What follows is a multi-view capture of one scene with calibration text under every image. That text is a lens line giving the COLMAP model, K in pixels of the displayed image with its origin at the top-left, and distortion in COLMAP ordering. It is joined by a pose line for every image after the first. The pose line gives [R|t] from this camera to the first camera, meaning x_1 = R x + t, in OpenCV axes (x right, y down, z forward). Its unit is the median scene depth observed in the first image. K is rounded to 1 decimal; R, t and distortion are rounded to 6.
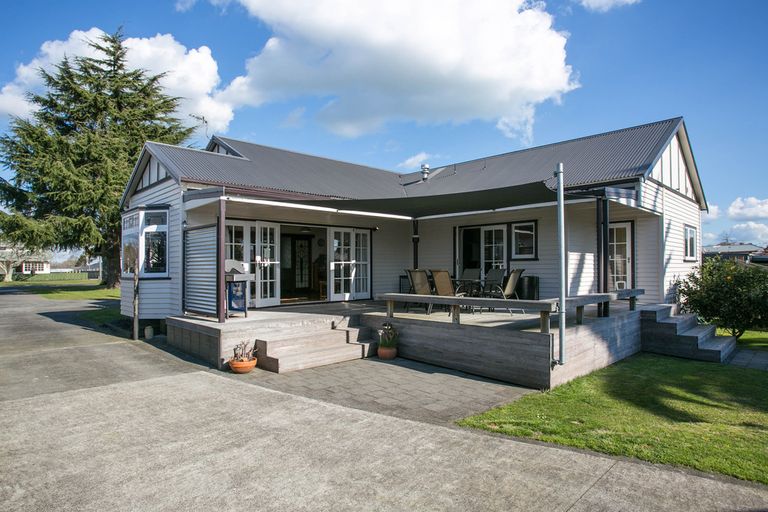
lens RADIAL K [[424.9, 0, 384.0], [0, 424.9, 256.0], [0, 0, 1]] dist [0.001094, 0.000434]
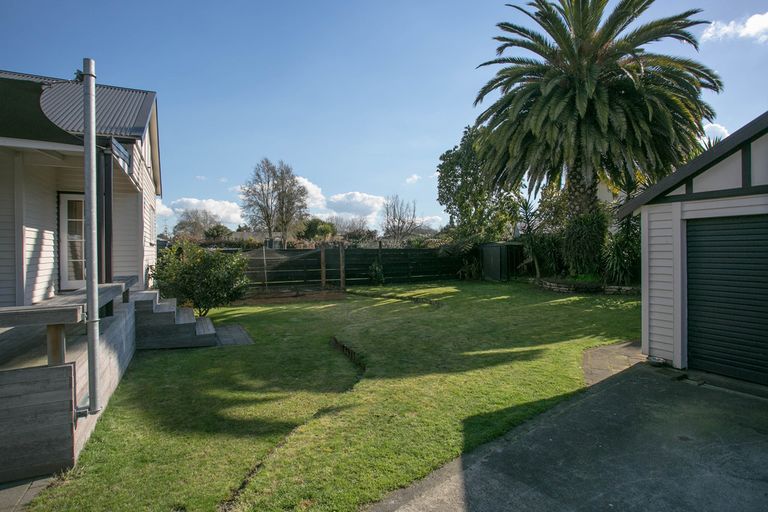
lens RADIAL K [[406.9, 0, 384.0], [0, 406.9, 256.0], [0, 0, 1]] dist [-0.067505, 0.033304]
pose [[0.312047, -0.004063, 0.950058, 0.028013], [-0.023833, 0.999643, 0.012103, 0.022558], [-0.949768, -0.026419, 0.311838, 0.358665]]
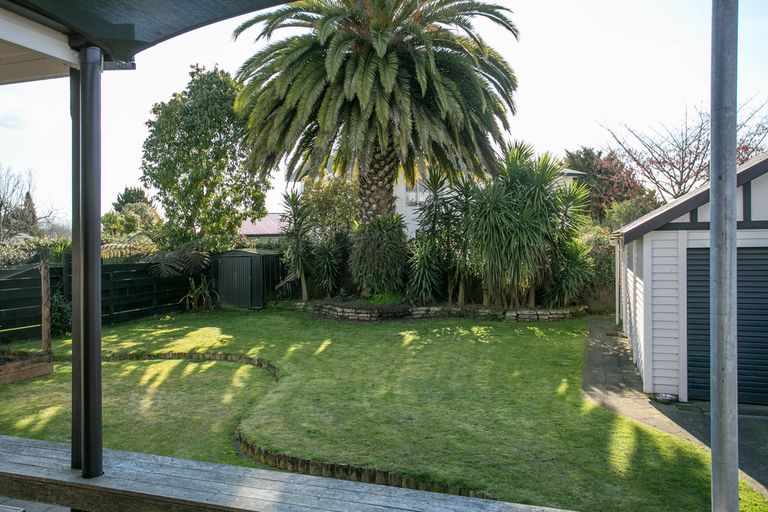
lens RADIAL K [[608.4, 0, 384.1], [0, 608.4, 253.3], [0, 0, 1]] dist [-0.028503, -0.001058]
pose [[-0.423162, 0.001218, 0.906053, 0.143384], [-0.007889, 0.999956, -0.005029, -0.030952], [-0.906020, -0.009275, -0.423133, 1.024746]]
